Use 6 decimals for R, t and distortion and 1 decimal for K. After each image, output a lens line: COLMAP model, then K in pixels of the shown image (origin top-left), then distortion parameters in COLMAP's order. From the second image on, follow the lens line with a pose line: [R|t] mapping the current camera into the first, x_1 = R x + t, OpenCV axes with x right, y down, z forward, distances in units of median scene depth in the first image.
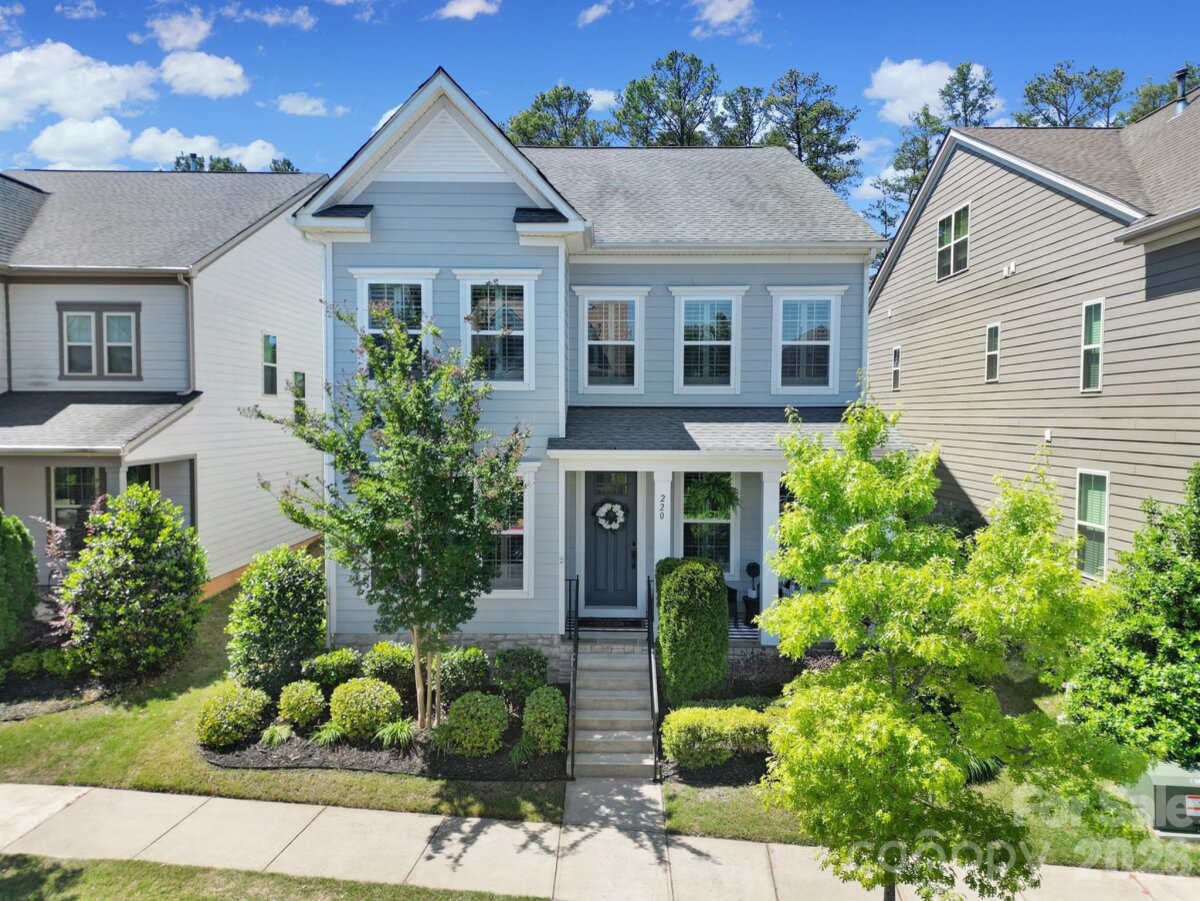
lens RADIAL K [[848.2, 0, 603.0], [0, 848.2, 454.4], [0, 0, 1]] dist [0.059045, -0.054131]
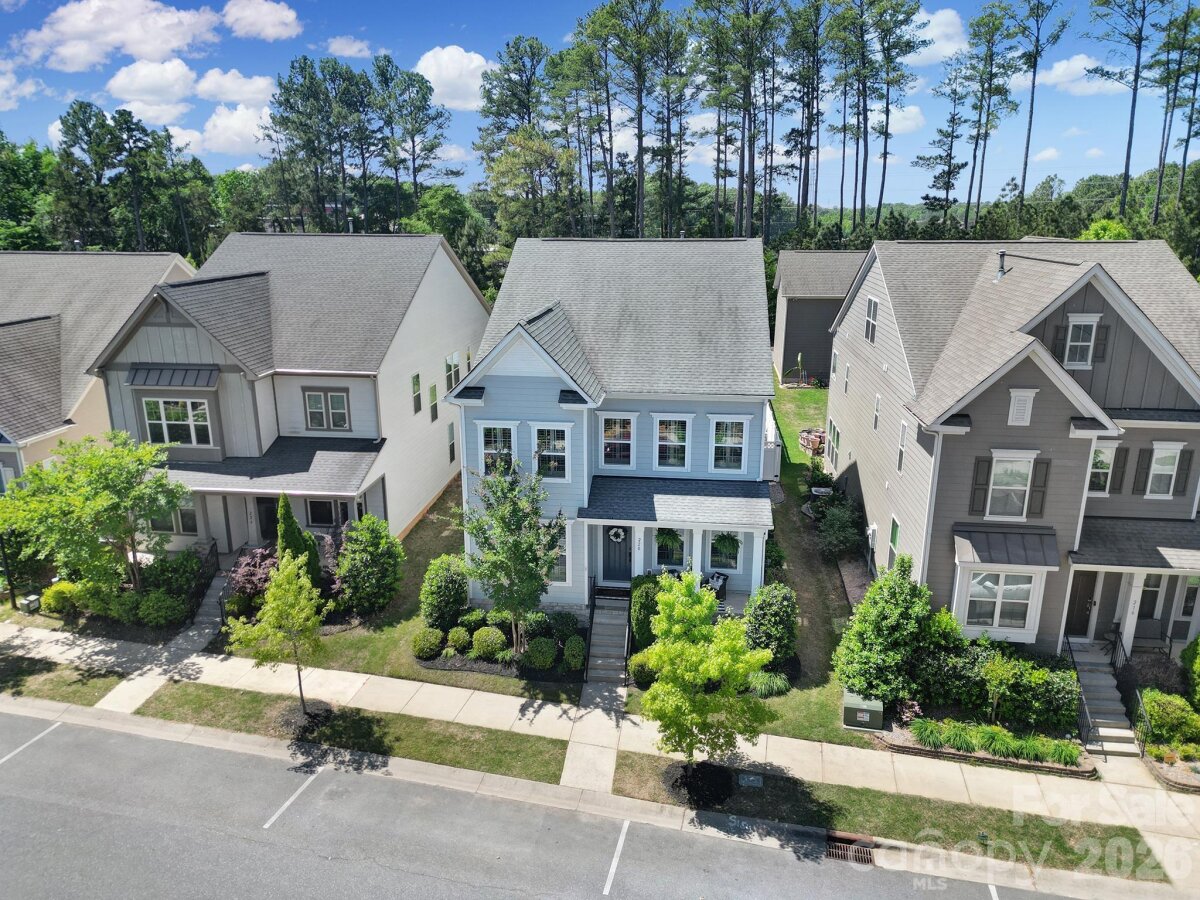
lens RADIAL K [[848.2, 0, 600.4], [0, 848.2, 454.4], [0, 0, 1]] dist [0.059045, -0.054131]
pose [[0.993975, 0.027035, -0.106219, 0.180166], [-0.001690, 0.972768, 0.231776, -0.570104], [0.109593, -0.230200, 0.966953, -0.785525]]
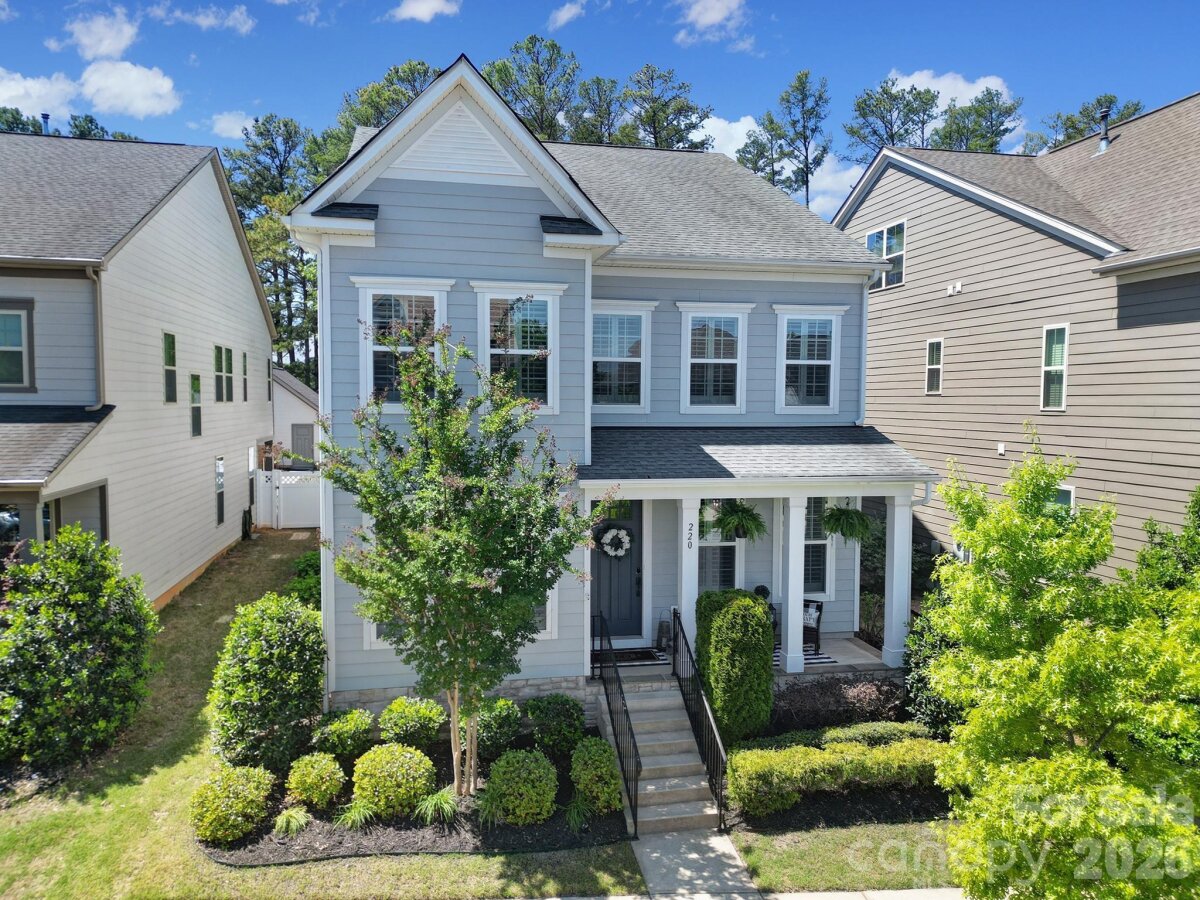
lens RADIAL K [[848.2, 0, 603.8], [0, 848.2, 453.0], [0, 0, 1]] dist [0.059045, -0.054131]
pose [[0.978092, -0.010793, 0.207892, -0.224193], [0.007179, 0.999810, 0.018127, -0.049857], [-0.208048, -0.016237, 0.977984, 0.086716]]
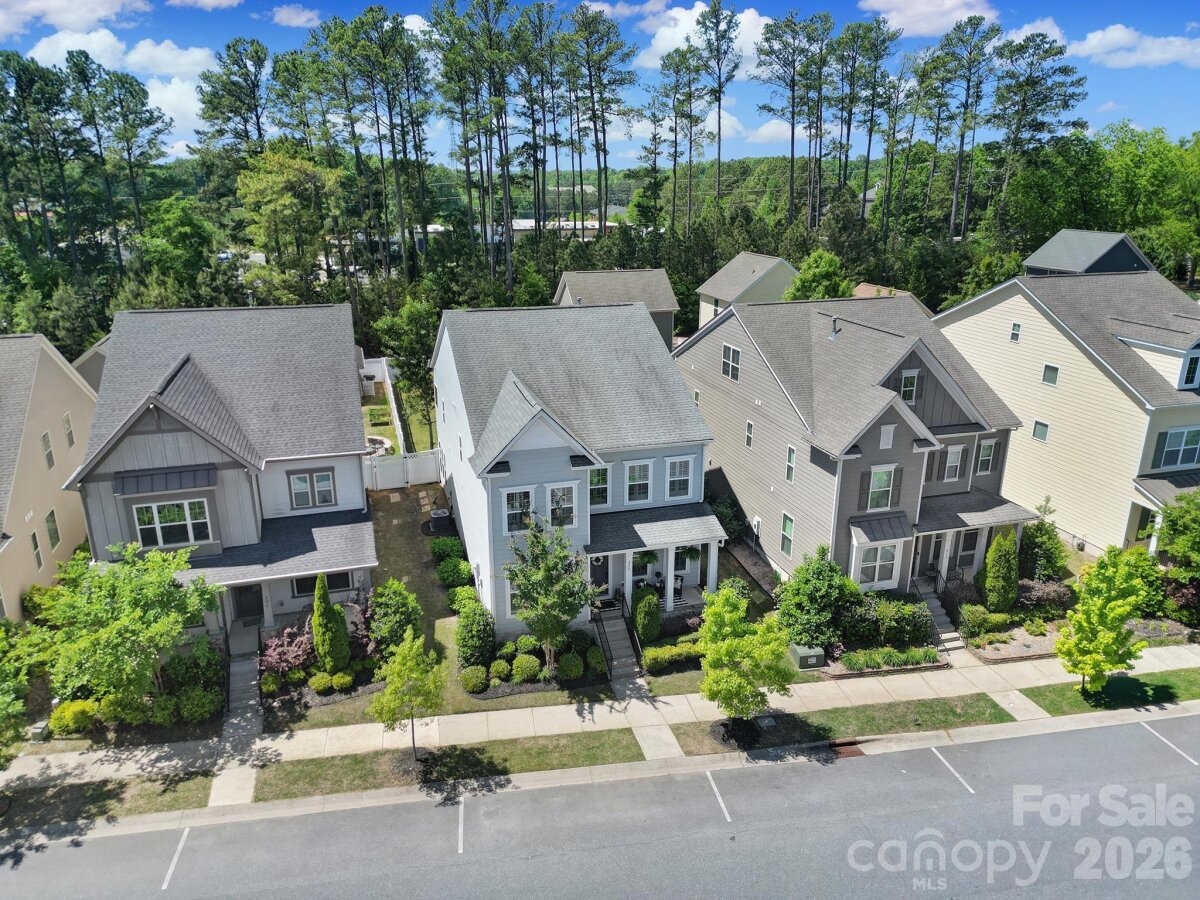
lens RADIAL K [[848.2, 0, 607.6], [0, 848.2, 451.9], [0, 0, 1]] dist [0.059045, -0.054131]
pose [[0.954611, -0.093698, 0.282734, -0.638713], [0.013385, 0.961768, 0.273539, -0.910033], [-0.297555, -0.257339, 0.919368, -1.111058]]
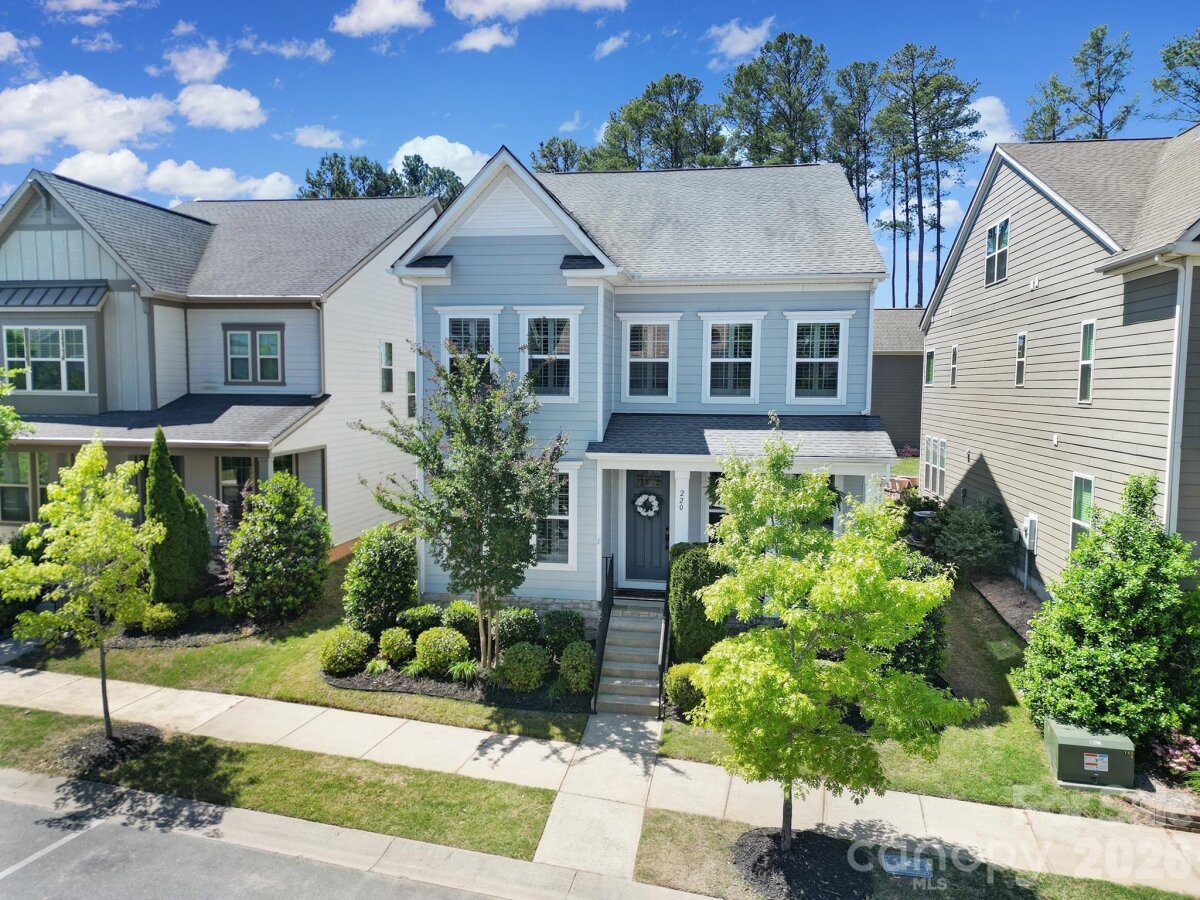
lens RADIAL K [[848.2, 0, 599.2], [0, 848.2, 453.7], [0, 0, 1]] dist [0.059045, -0.054131]
pose [[0.988440, 0.015798, -0.150784, 0.135648], [-0.010792, 0.999365, 0.033962, -0.044444], [0.151225, -0.031943, 0.987983, -0.212857]]
